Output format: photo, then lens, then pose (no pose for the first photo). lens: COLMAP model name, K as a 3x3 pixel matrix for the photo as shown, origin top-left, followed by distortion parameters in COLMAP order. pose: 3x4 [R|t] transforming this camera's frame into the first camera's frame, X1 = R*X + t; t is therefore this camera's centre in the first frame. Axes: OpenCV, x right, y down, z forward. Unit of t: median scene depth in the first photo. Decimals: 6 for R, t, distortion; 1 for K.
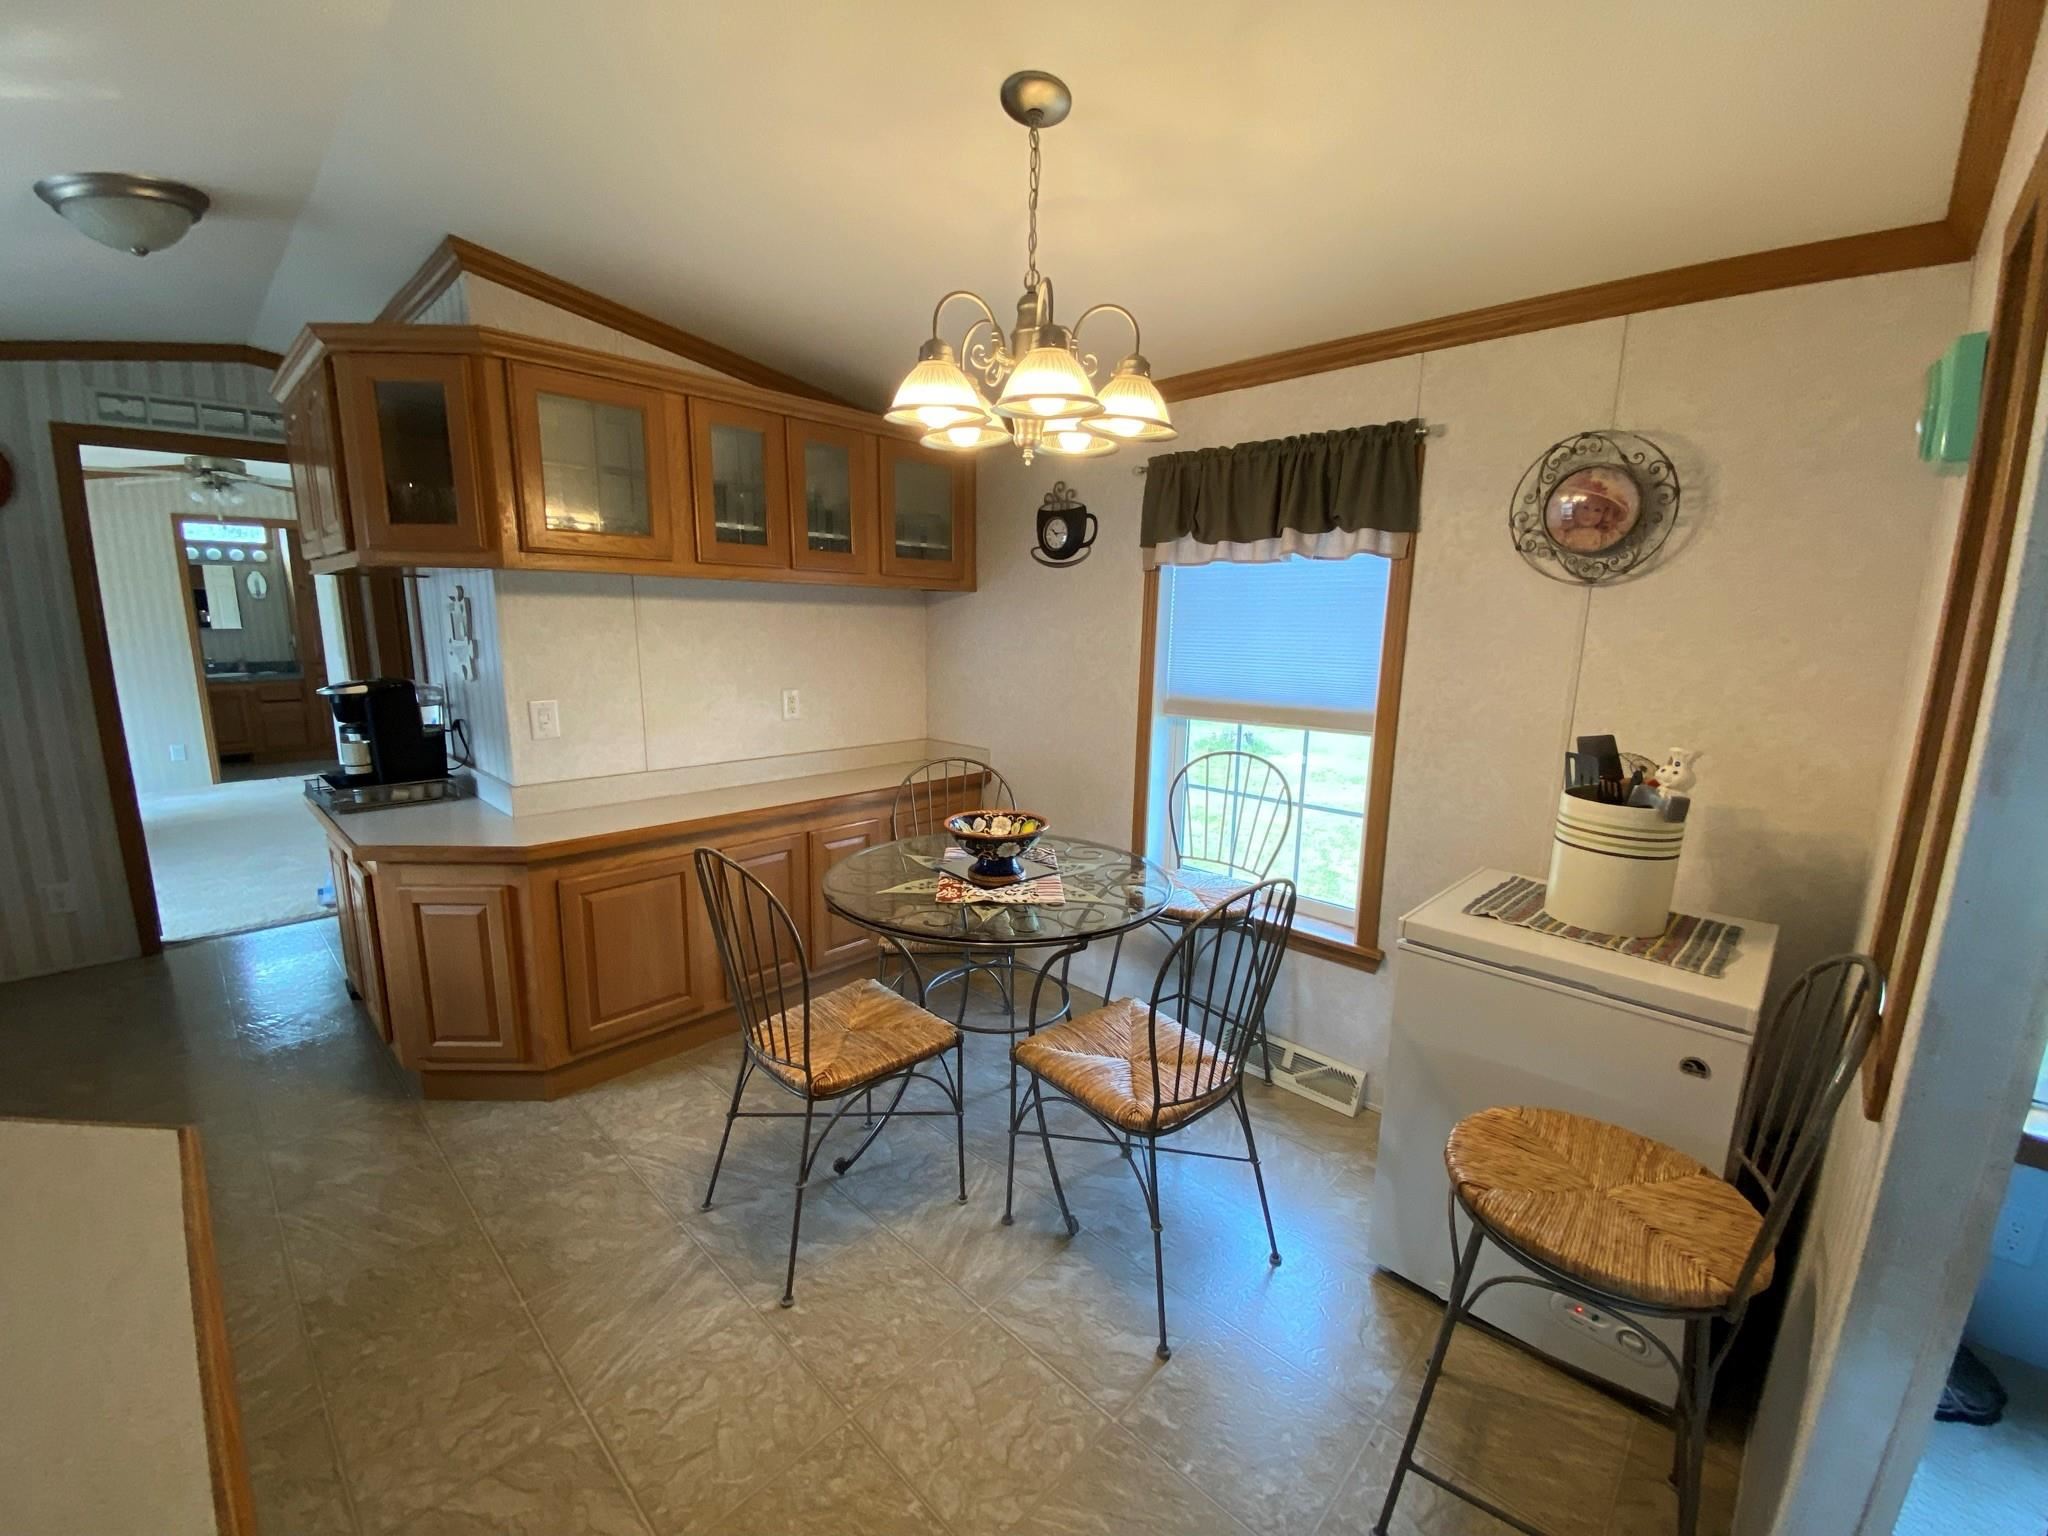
lens RADIAL K [[845.4, 0, 1024.0], [0, 845.4, 768.0], [0, 0, 1]] dist [0.021620, -0.017110]
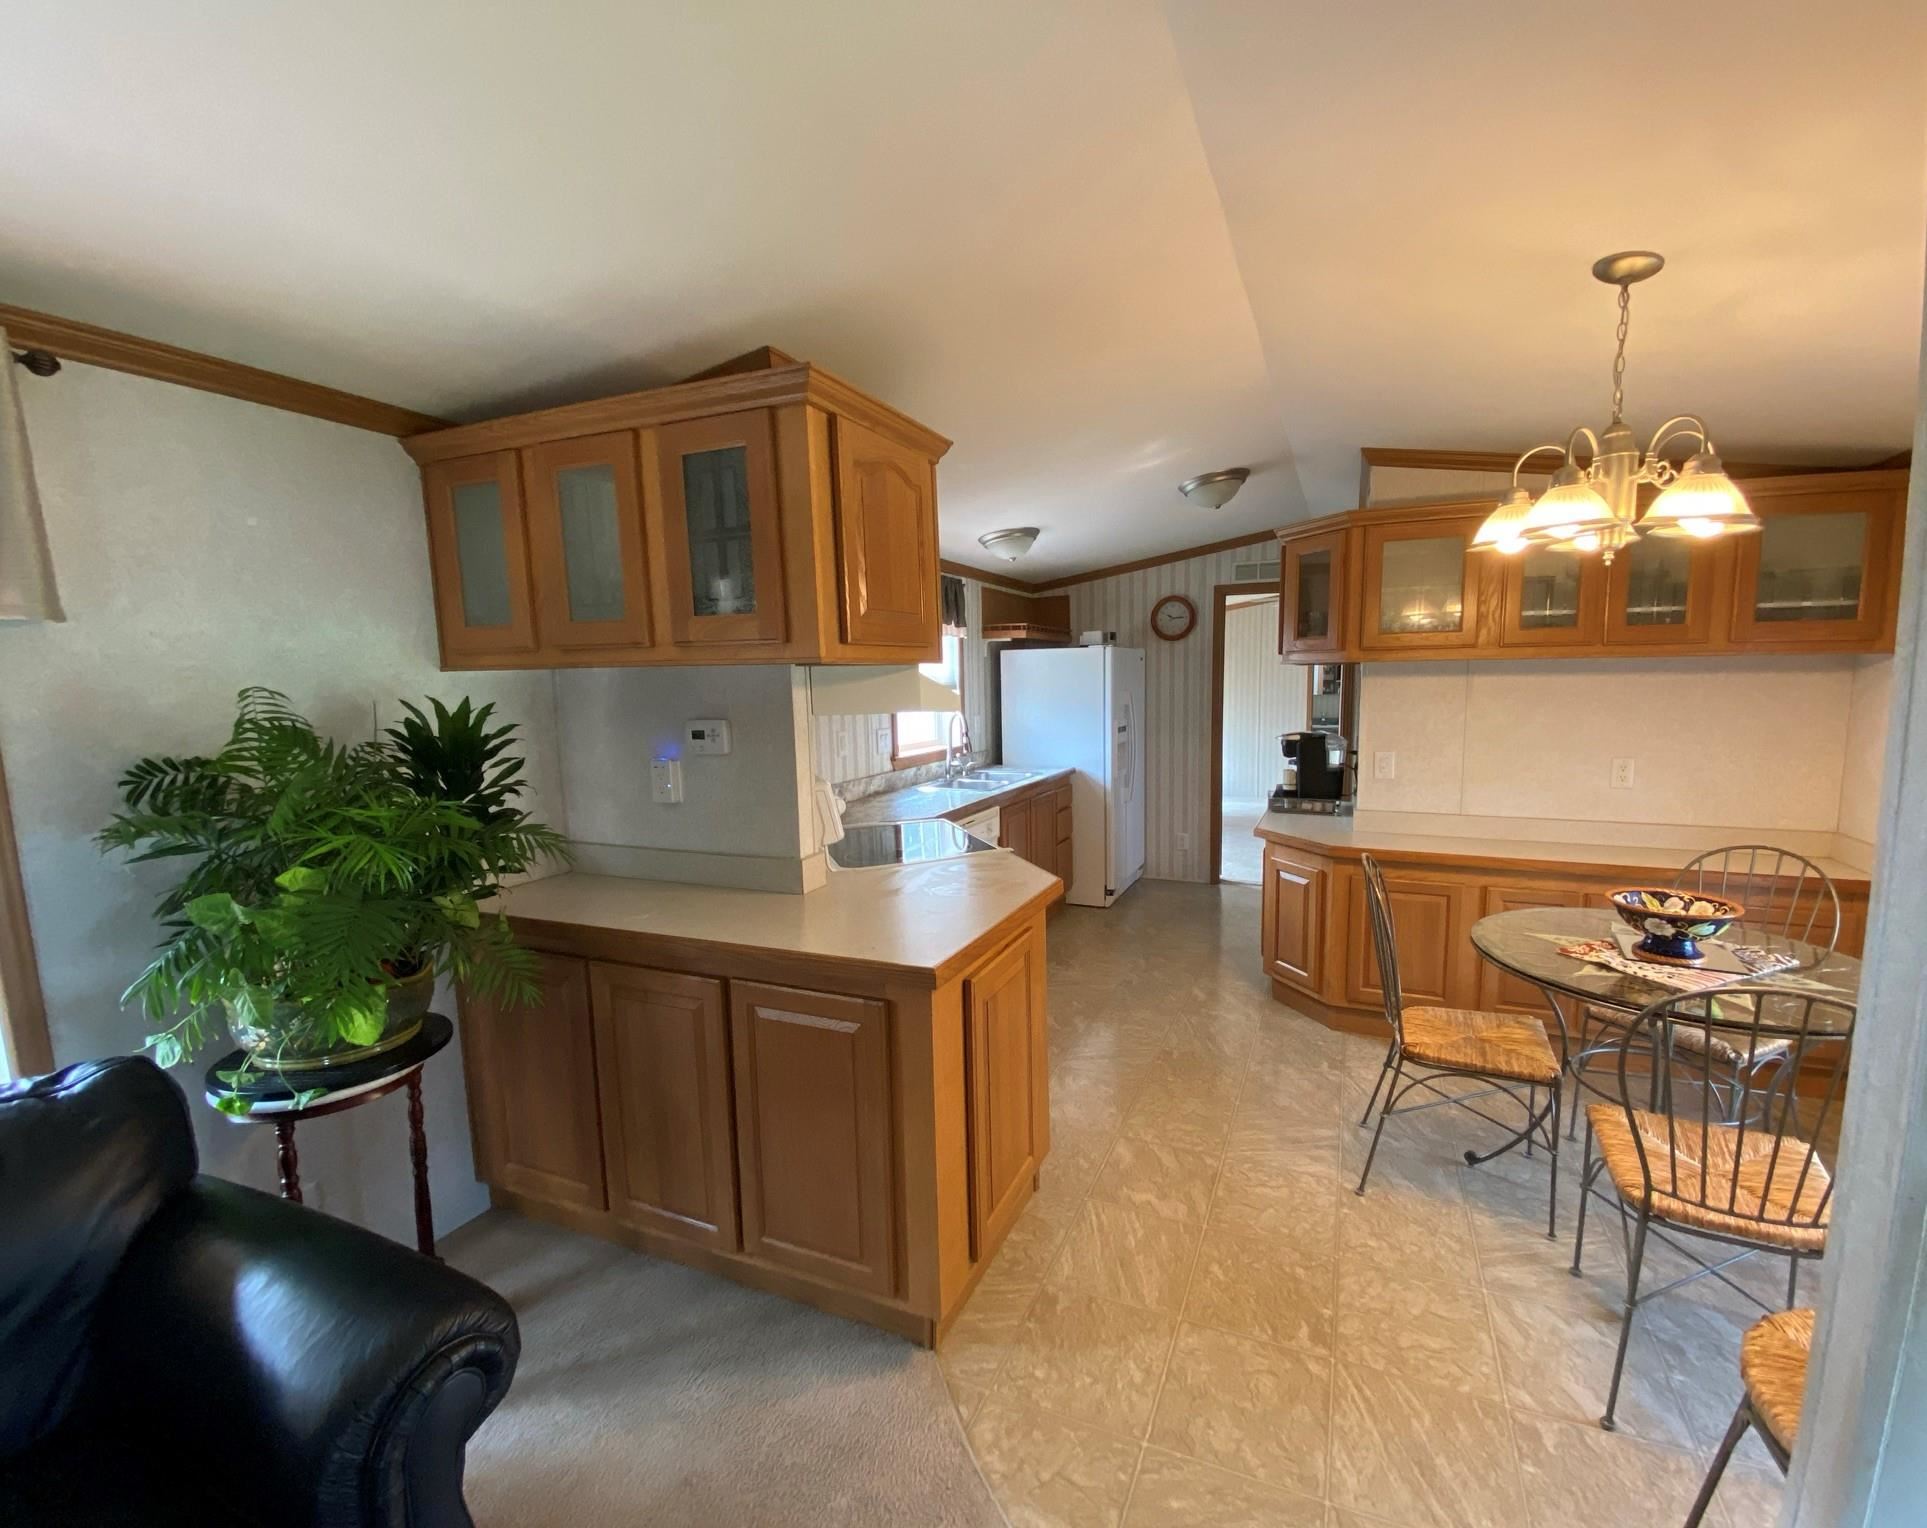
lens RADIAL K [[831.6, 0, 963.5], [0, 831.6, 764.0], [0, 0, 1]] dist [0.000346, 0.000051]
pose [[0.320867, 0.080044, -0.943736, 0.594796], [-0.145529, 0.988756, 0.034383, -0.006812], [0.935877, 0.126308, 0.328908, -0.102648]]
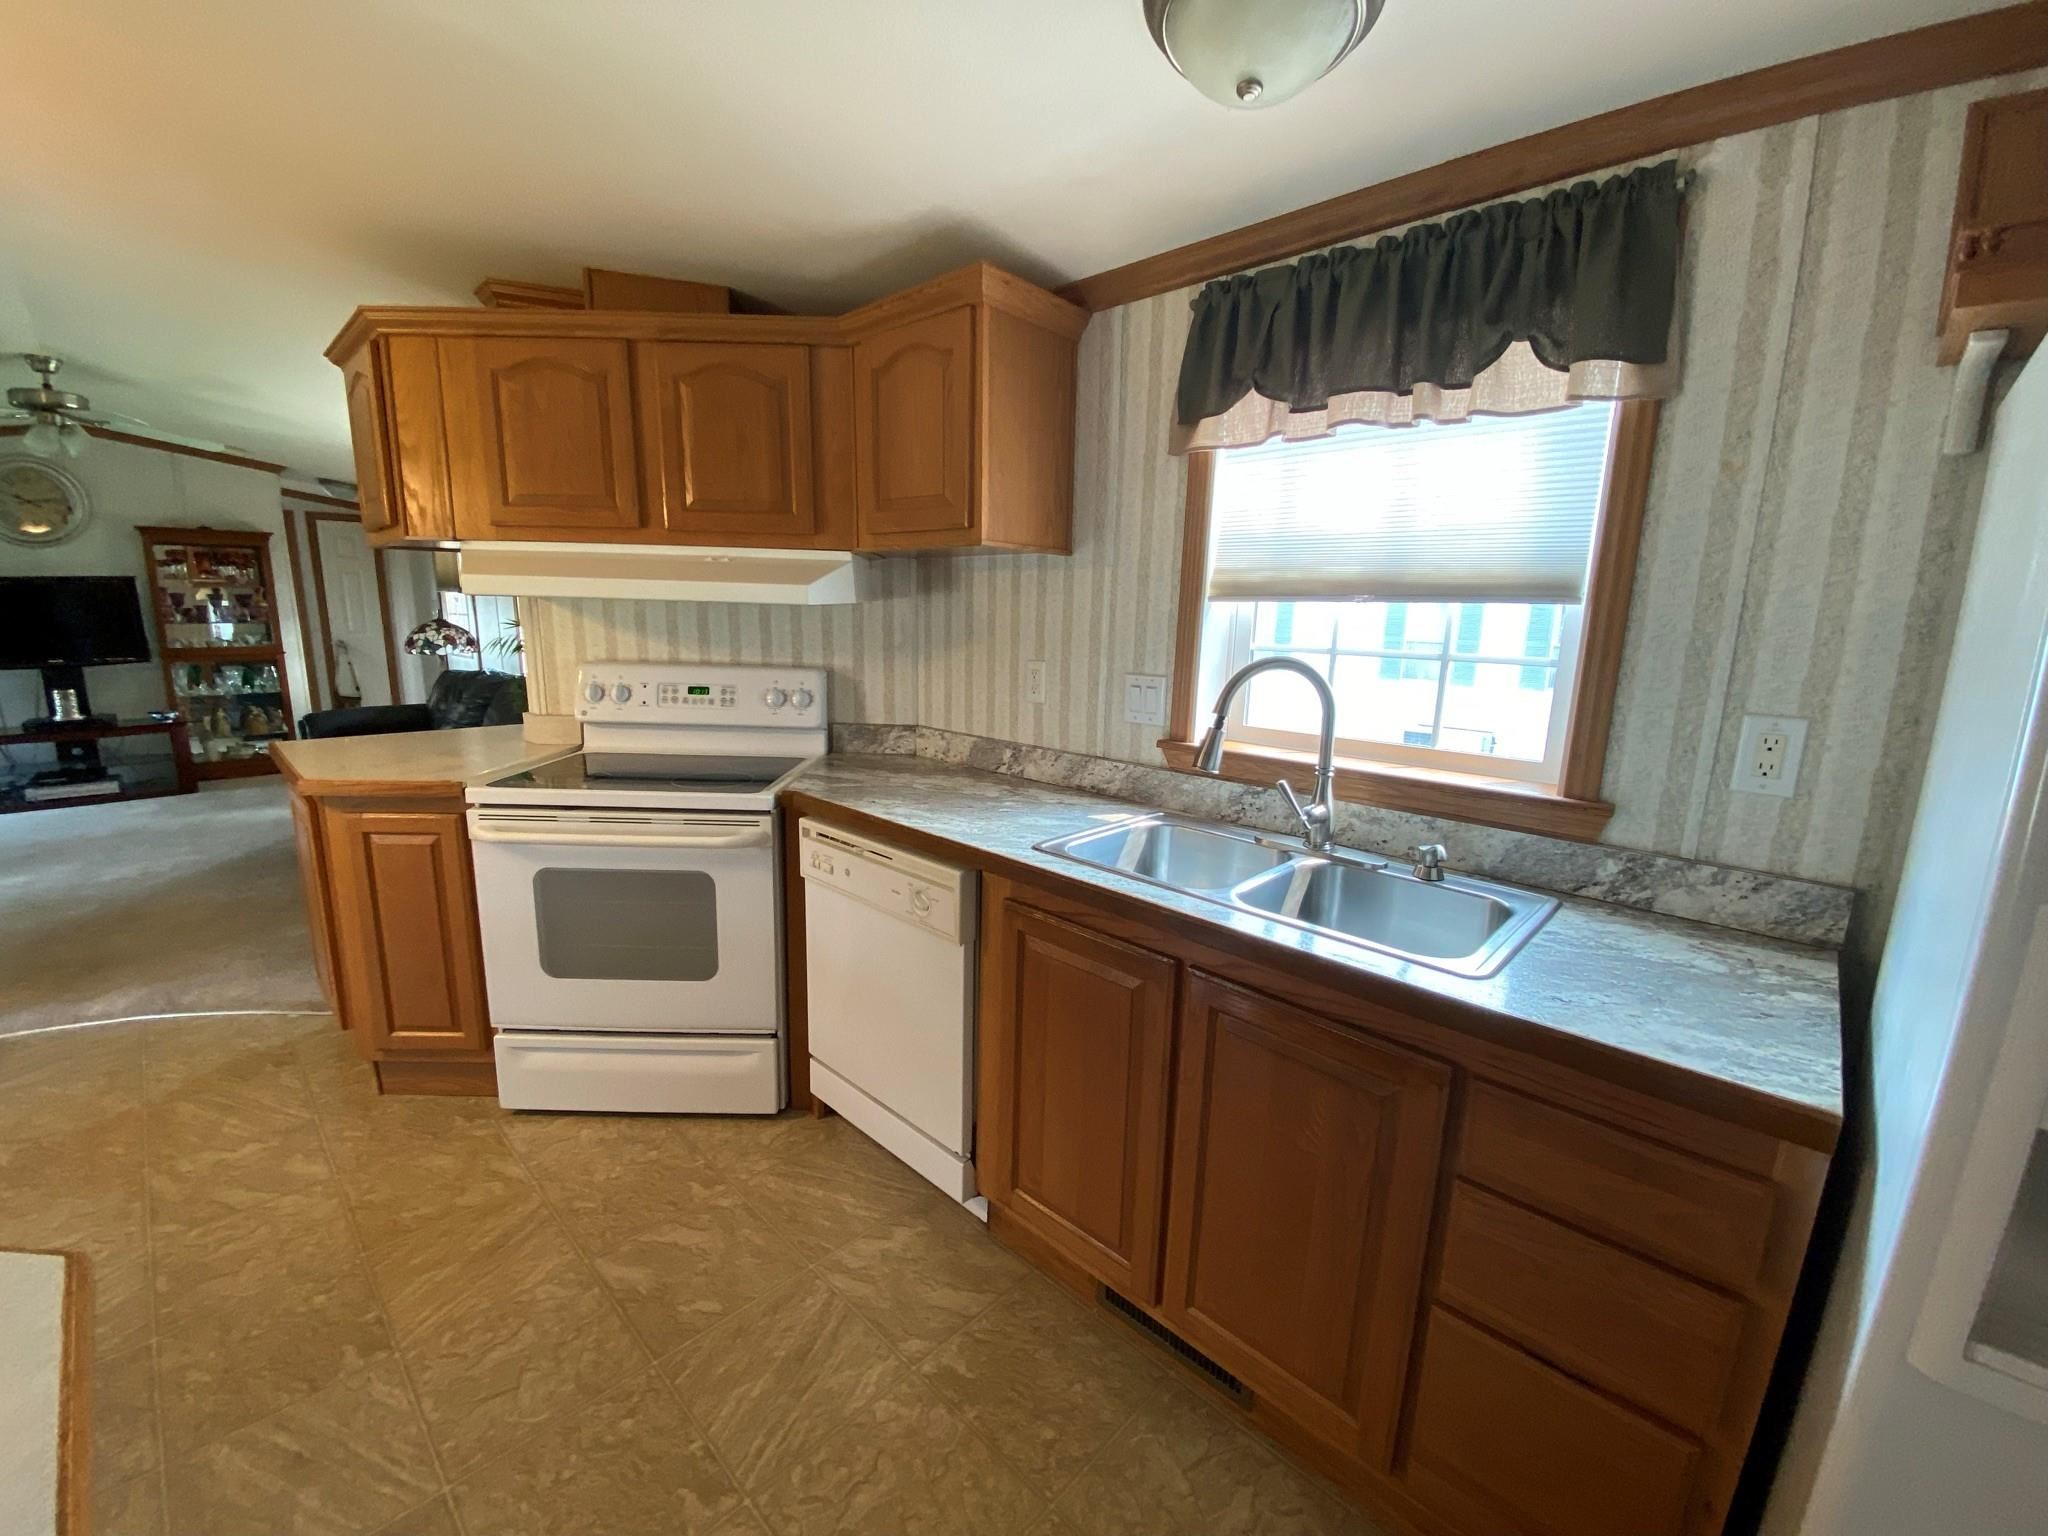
lens RADIAL K [[837.8, 0, 1024.0], [0, 837.8, 768.0], [0, 0, 1]] dist [-0.001584, -0.000279]
pose [[-0.998218, -0.059659, -0.000938, -1.123392], [-0.055542, 0.923355, 0.379910, -0.236002], [-0.021799, 0.379285, -0.925023, 1.213671]]
